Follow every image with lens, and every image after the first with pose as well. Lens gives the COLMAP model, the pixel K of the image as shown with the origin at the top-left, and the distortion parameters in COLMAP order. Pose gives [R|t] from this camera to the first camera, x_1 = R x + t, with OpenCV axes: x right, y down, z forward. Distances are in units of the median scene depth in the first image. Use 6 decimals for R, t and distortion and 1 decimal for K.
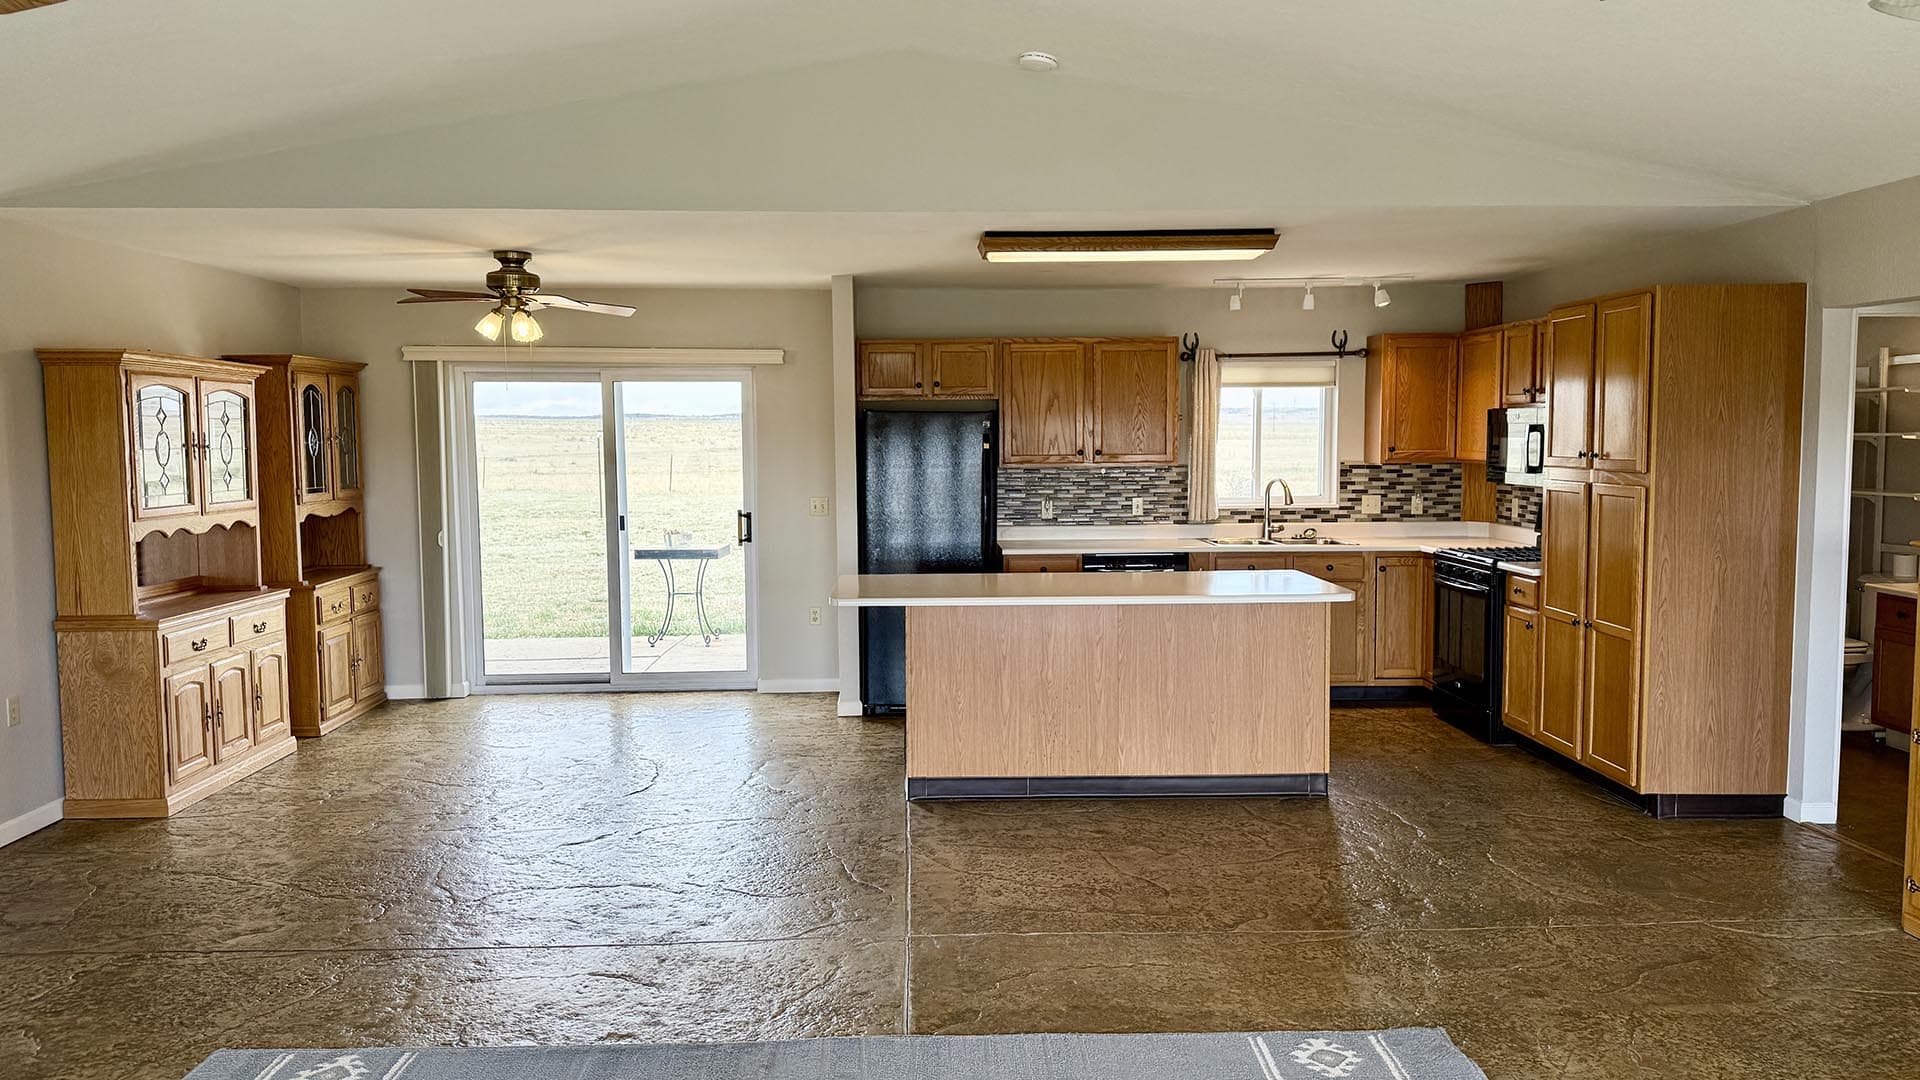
lens RADIAL K [[1334.9, 0, 959.0], [0, 1334.9, 535.4], [0, 0, 1]] dist [0.004010, 0.000551]
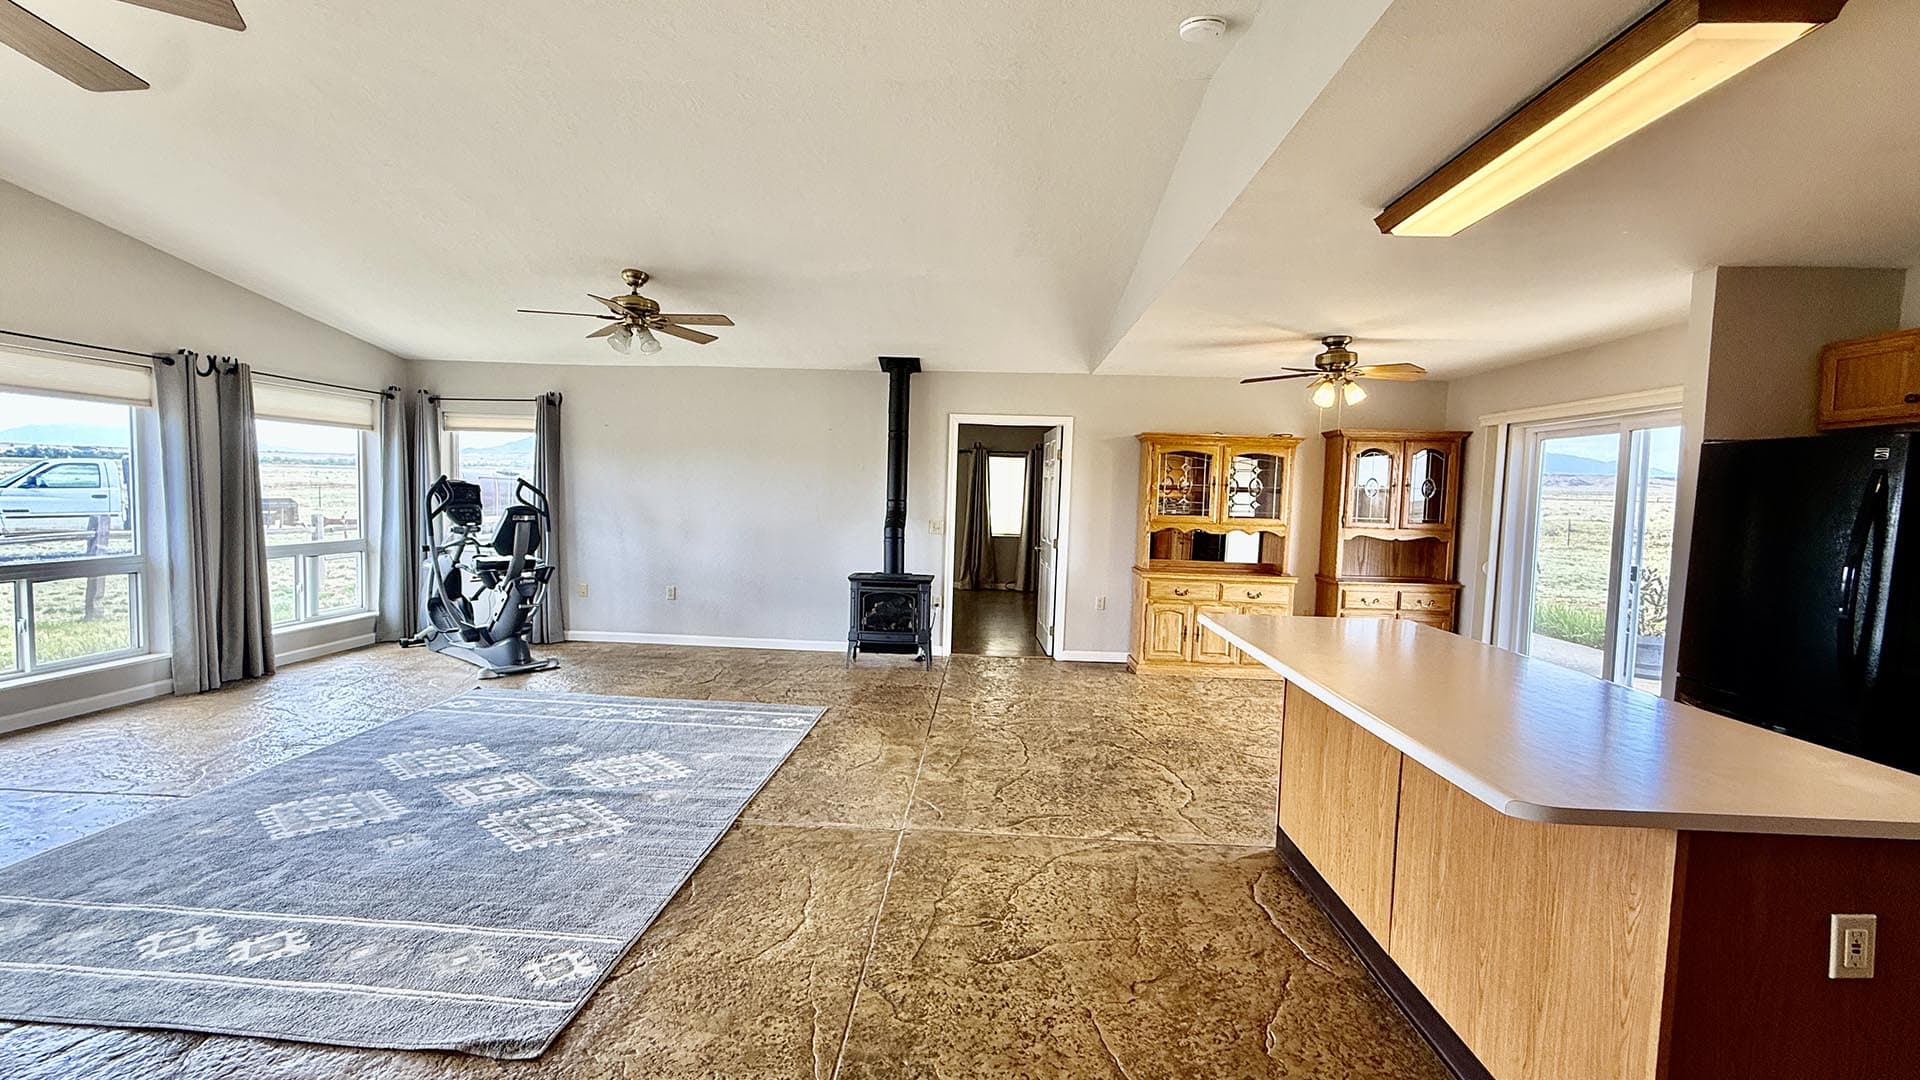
lens RADIAL K [[784.6, 0, 954.0], [0, 784.6, 543.1], [0, 0, 1]] dist [0.001034, 0.000081]
pose [[-0.084087, 0.071700, -0.993875, 0.501934], [-0.103073, 0.991432, 0.080245, -0.037447], [0.991113, 0.109189, -0.075976, 0.756083]]
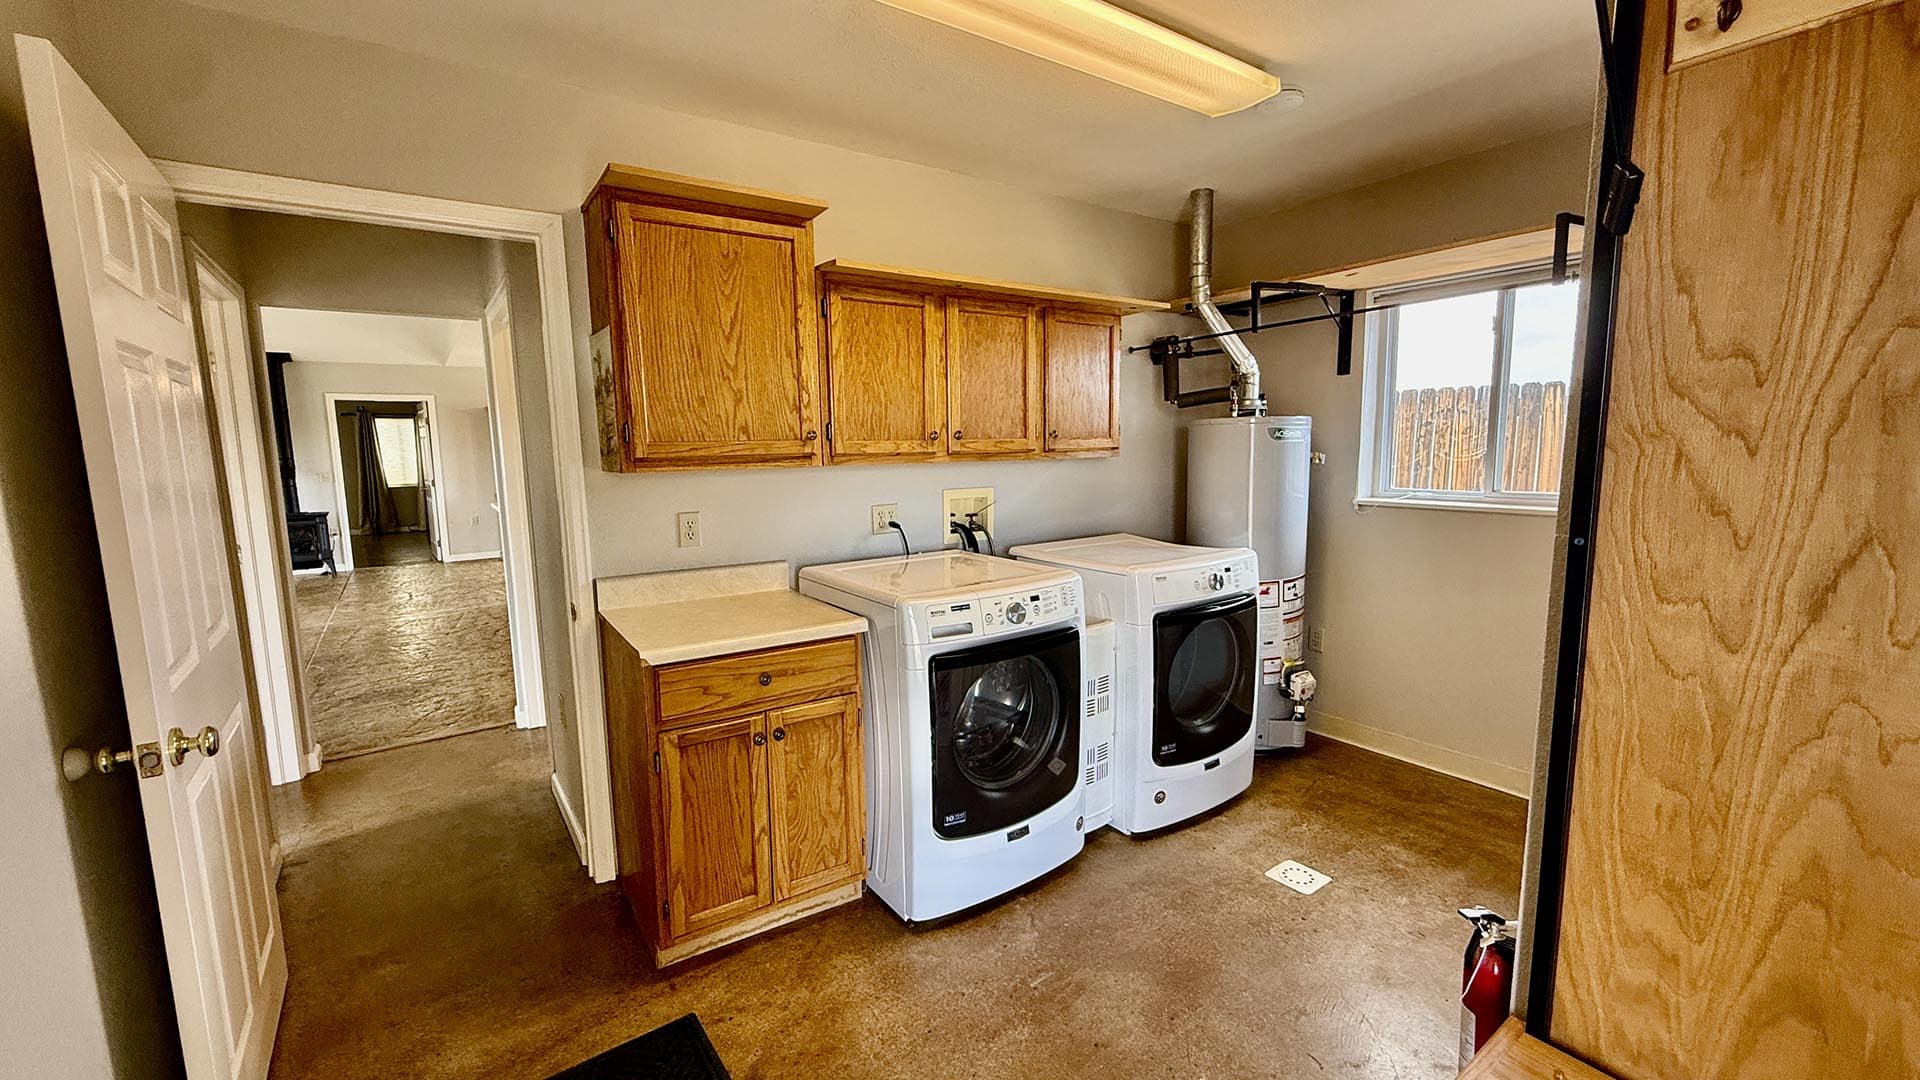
lens RADIAL K [[784.6, 0, 965.3], [0, 784.6, 549.9], [0, 0, 1]] dist [0.001034, 0.000081]
pose [[0.547078, 0.115447, -0.829082, 1.358324], [-0.055266, 0.993264, 0.101841, -0.051900], [0.835255, -0.009895, 0.549773, 0.842500]]
